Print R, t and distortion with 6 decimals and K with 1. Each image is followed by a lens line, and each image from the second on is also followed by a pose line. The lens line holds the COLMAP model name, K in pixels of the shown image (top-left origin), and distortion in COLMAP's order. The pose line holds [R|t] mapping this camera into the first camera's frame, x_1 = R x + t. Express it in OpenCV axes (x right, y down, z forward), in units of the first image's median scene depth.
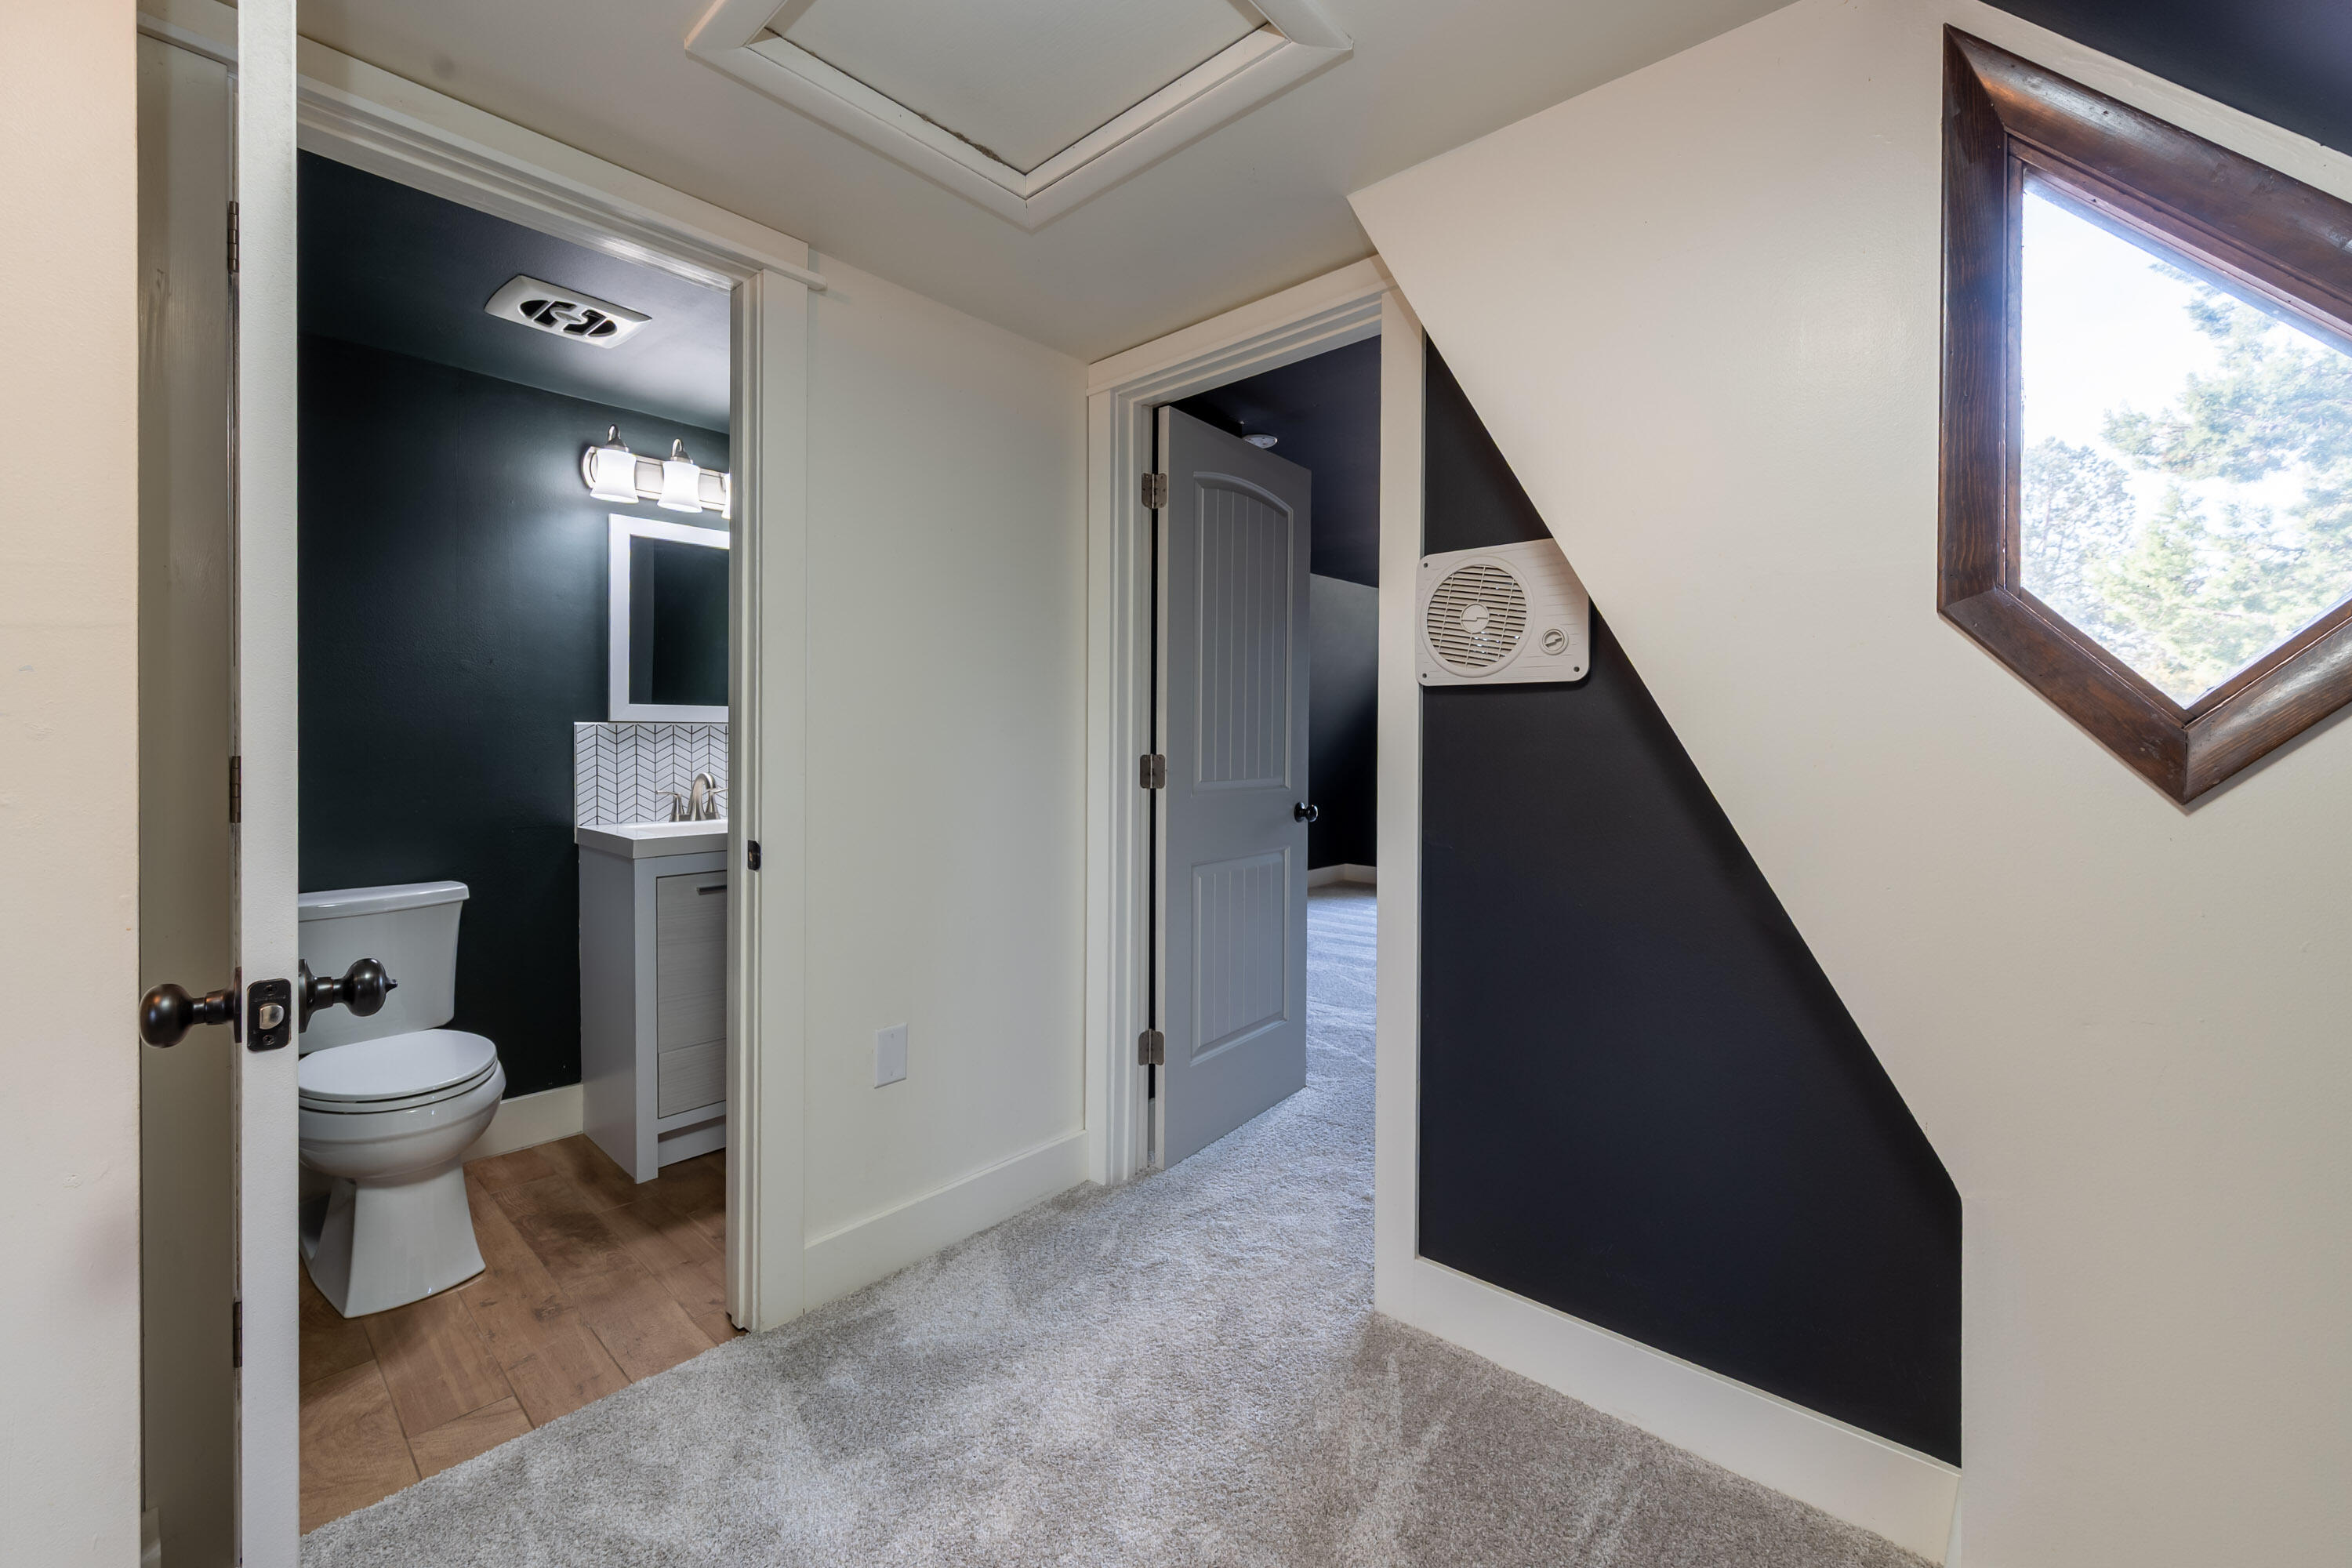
lens RADIAL K [[949.0, 0, 1176.2], [0, 949.0, 743.6], [0, 0, 1]] dist [-0.000708, -0.000045]
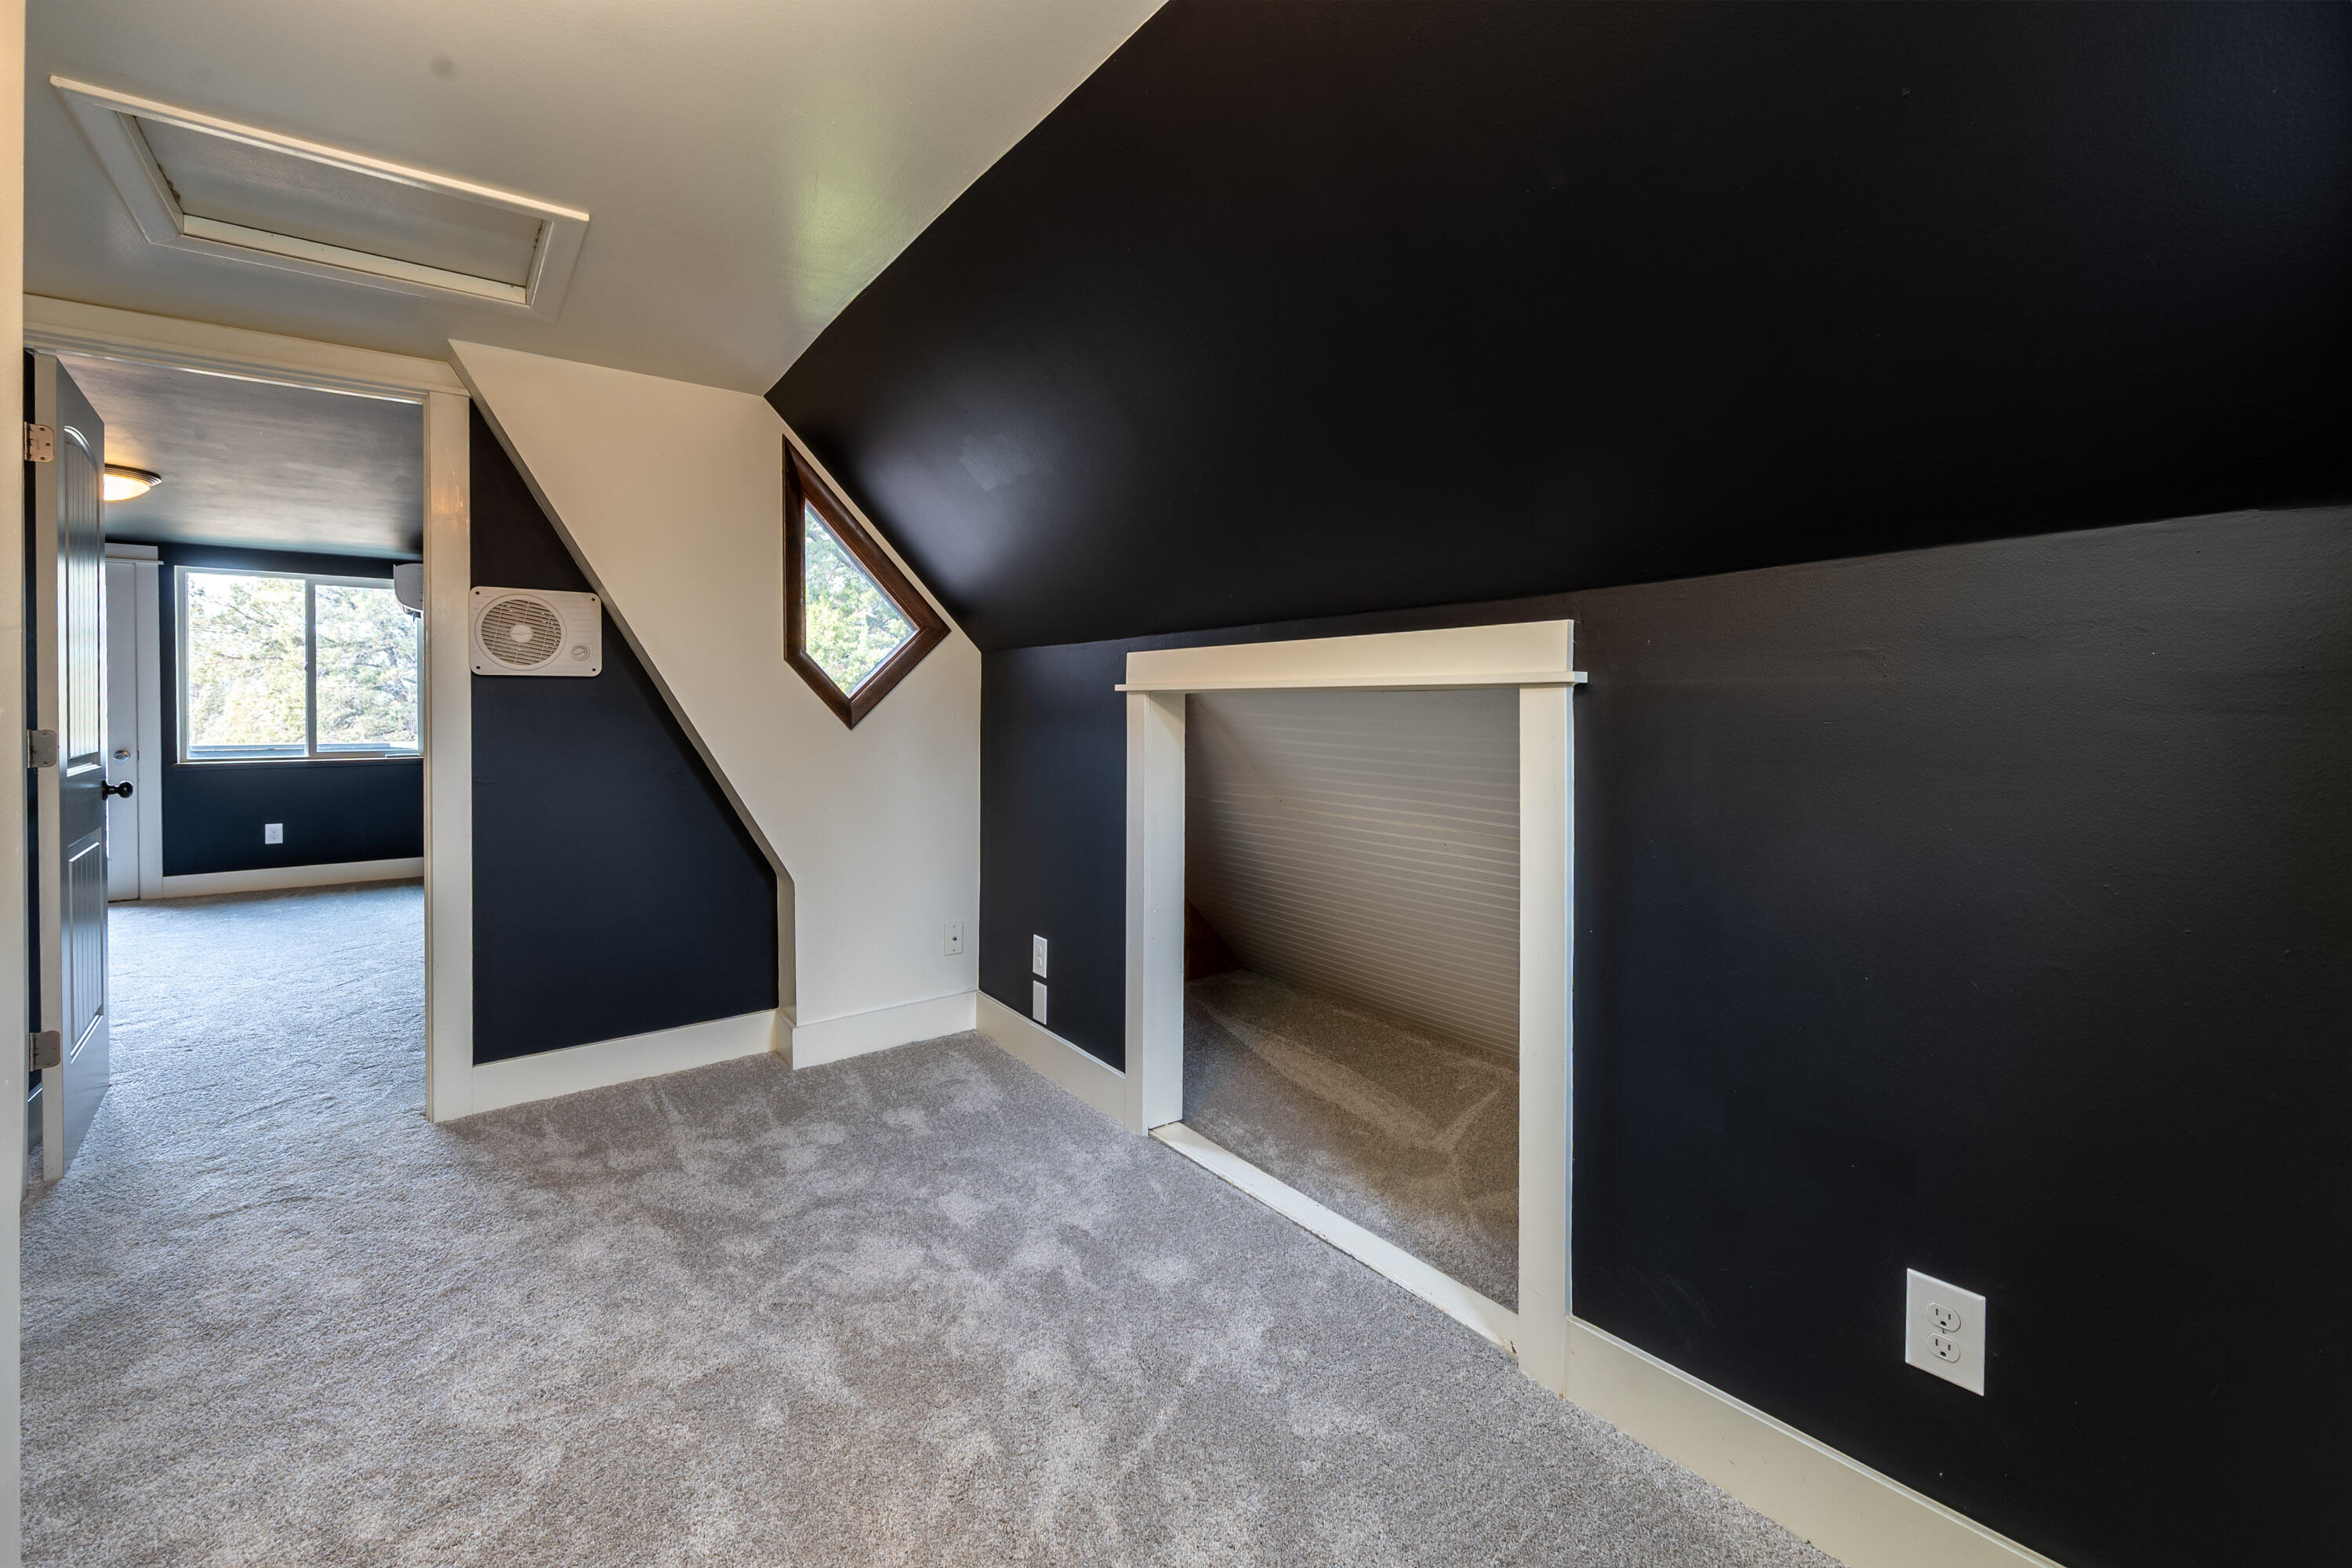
lens RADIAL K [[950.7, 0, 1179.0], [0, 950.7, 715.2], [0, 0, 1]] dist [0.000219, 0.000068]
pose [[0.181030, -0.014530, 0.983370, -1.112234], [0.011403, 0.999855, 0.012674, -0.004532], [-0.983412, 0.008919, 0.181169, -0.378991]]
